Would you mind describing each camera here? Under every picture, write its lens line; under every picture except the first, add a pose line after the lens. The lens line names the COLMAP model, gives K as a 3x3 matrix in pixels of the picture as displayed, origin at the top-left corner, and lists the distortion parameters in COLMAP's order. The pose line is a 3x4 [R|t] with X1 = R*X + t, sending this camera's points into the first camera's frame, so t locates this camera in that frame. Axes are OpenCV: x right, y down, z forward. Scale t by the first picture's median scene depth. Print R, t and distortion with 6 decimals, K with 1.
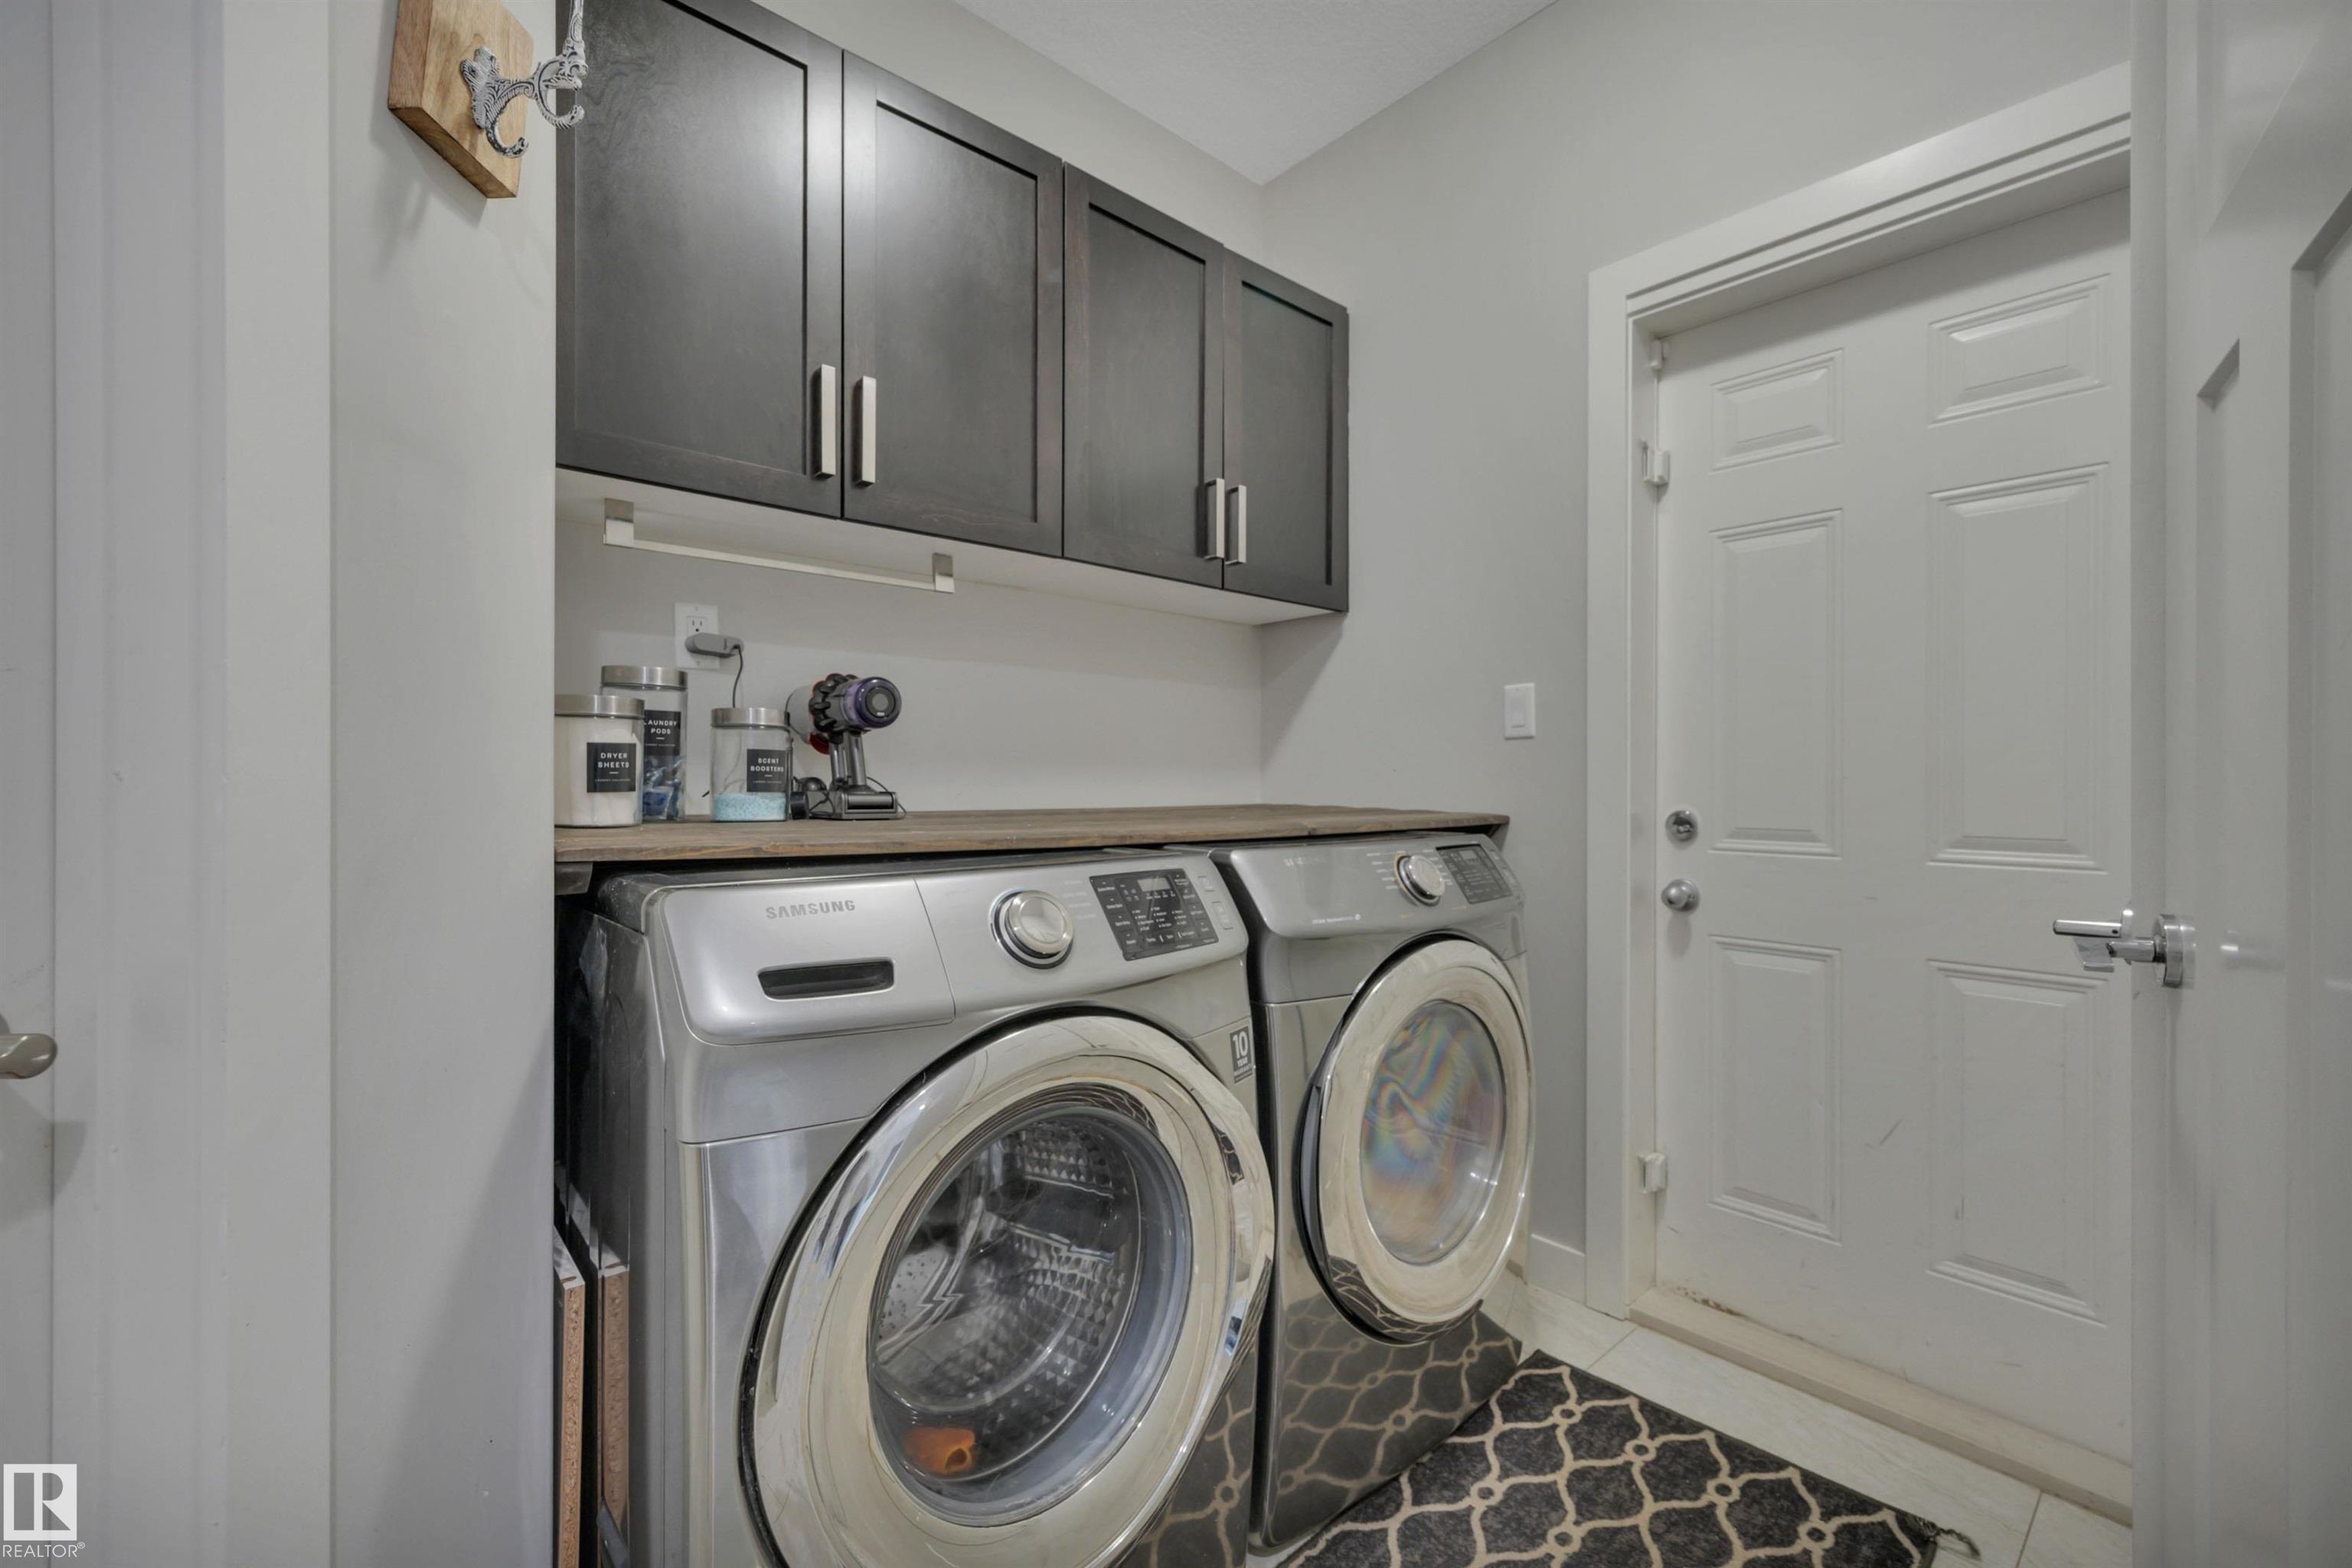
lens RADIAL K [[969.3, 0, 1177.7], [0, 969.3, 785.1], [0, 0, 1]] dist [0.000854, 0.000084]
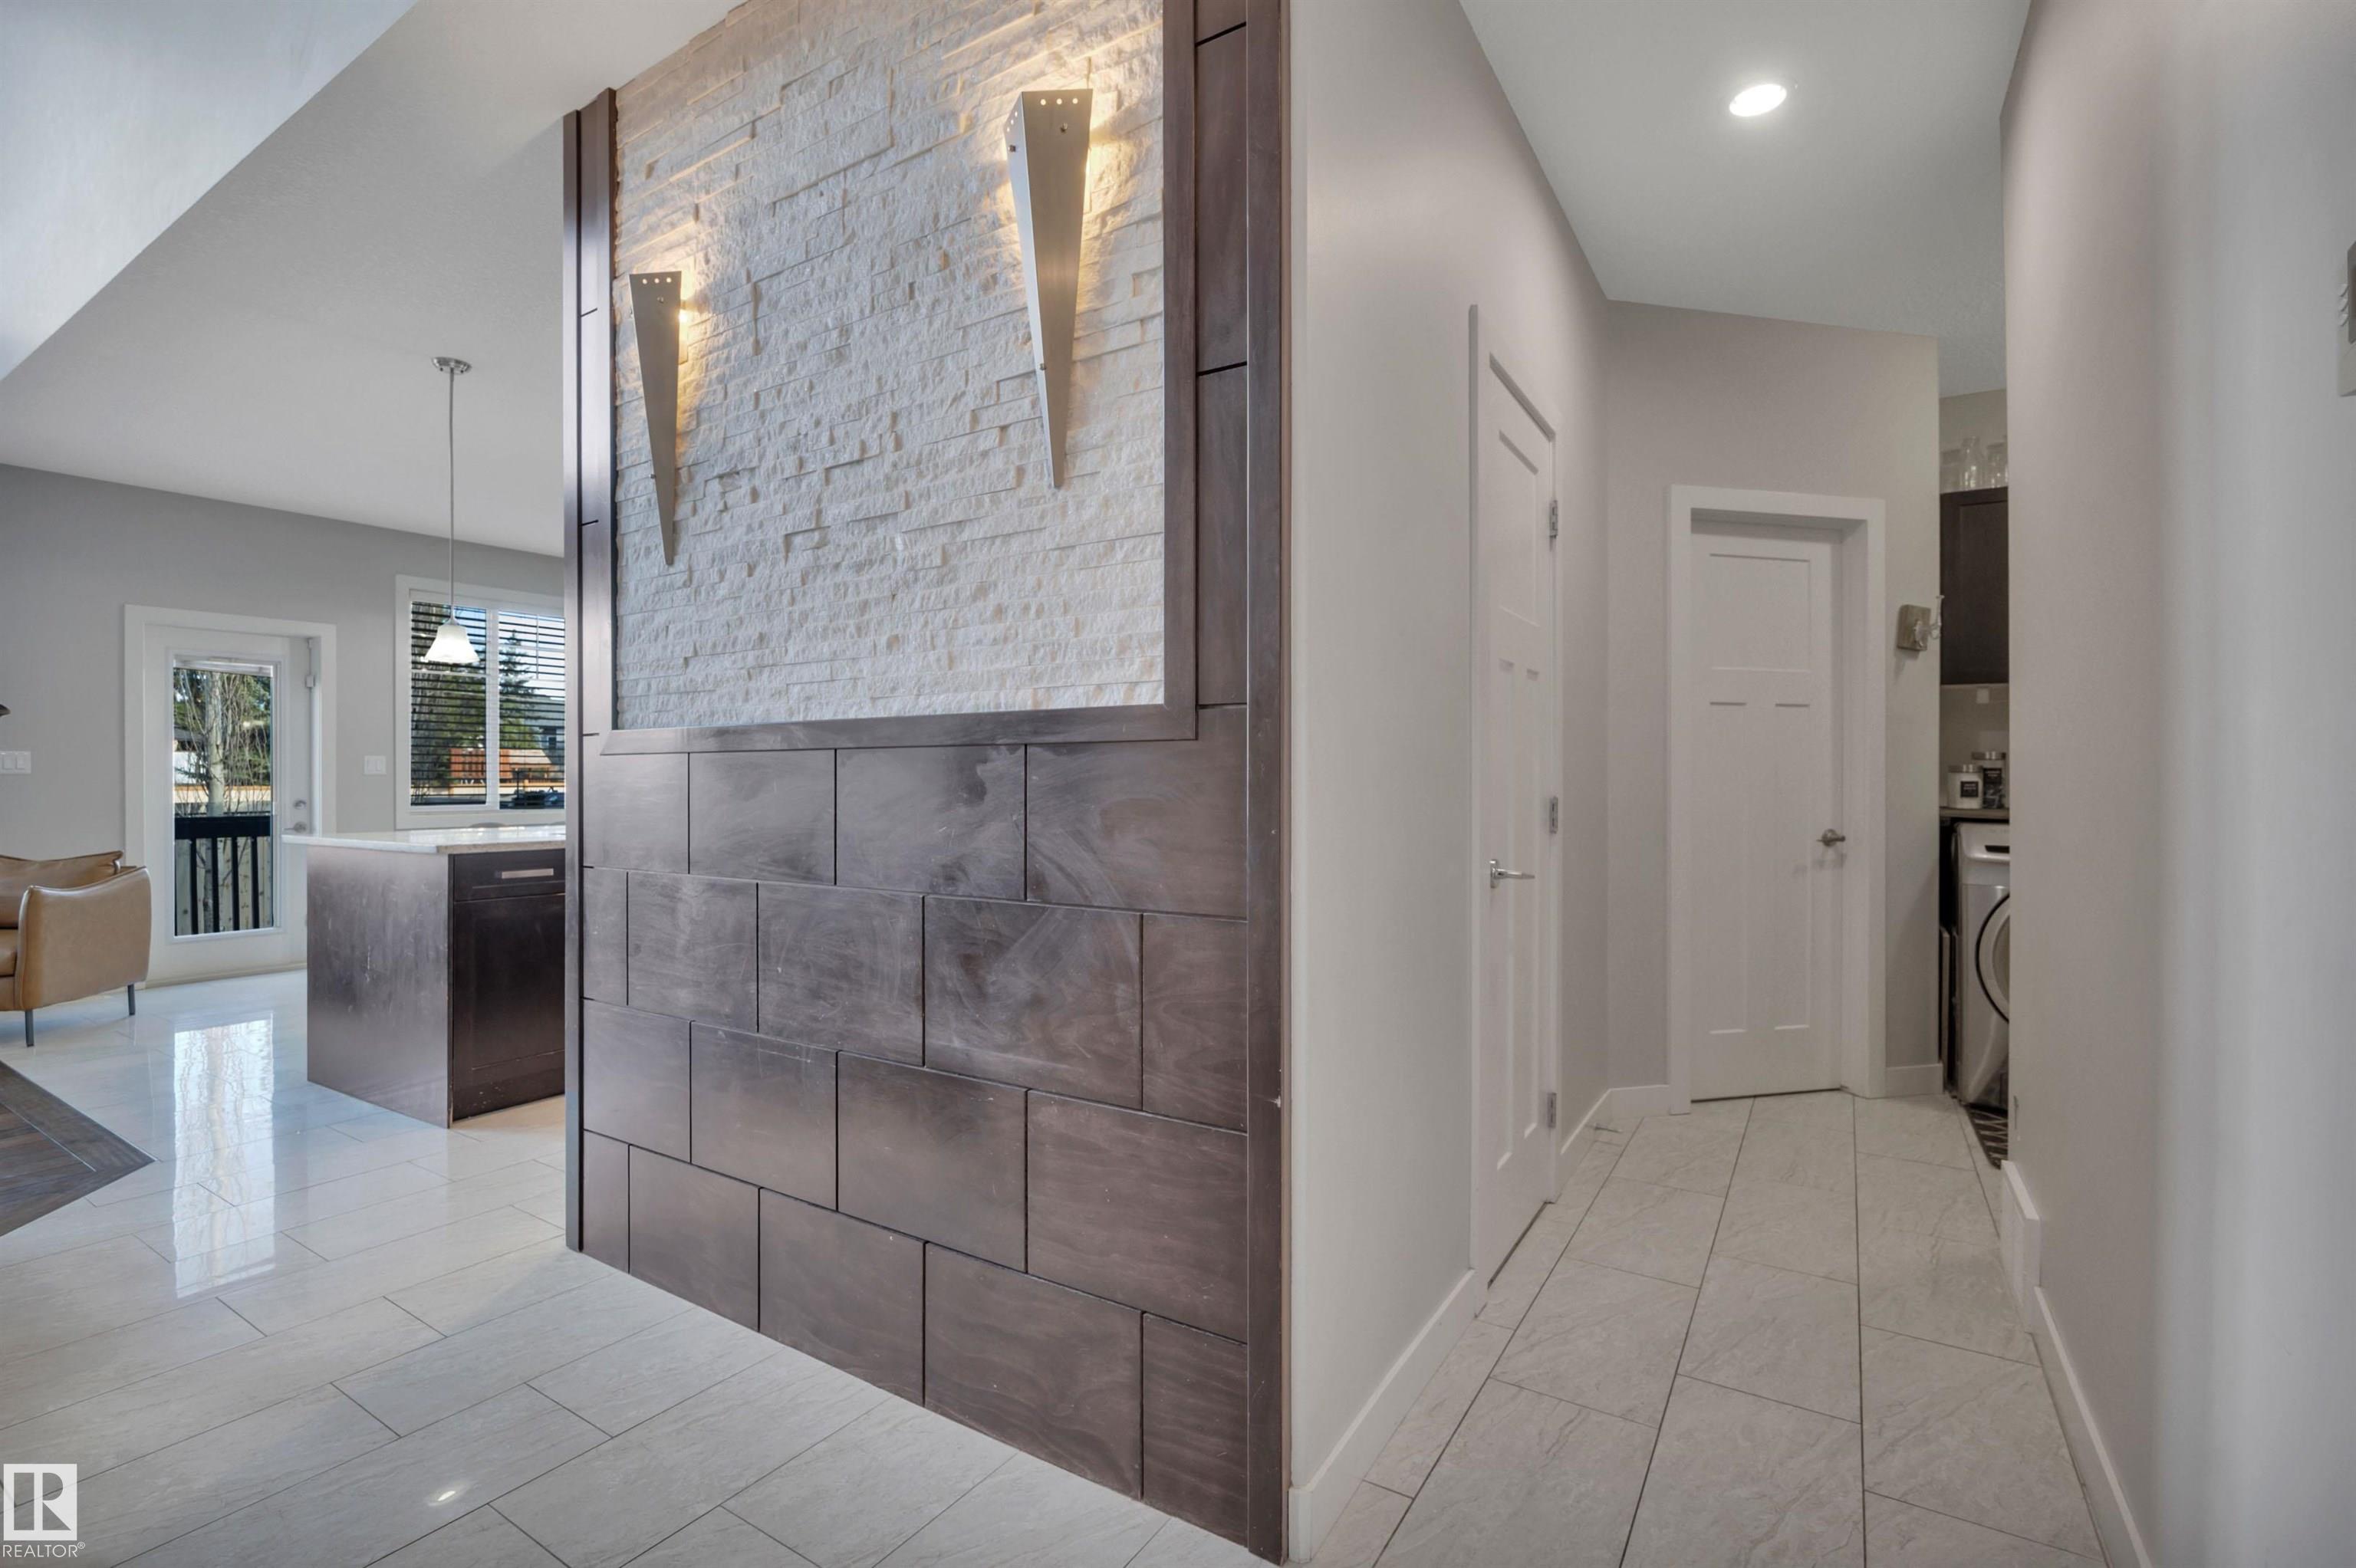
lens RADIAL K [[1045.0, 0, 1176.7], [0, 1045.0, 774.0], [0, 0, 1]] dist [-0.000629, -0.000054]
pose [[0.273362, -0.000954, -0.961911, 2.026194], [-0.001194, 0.999998, -0.001332, -0.064691], [0.961911, 0.001513, 0.273360, -2.441536]]
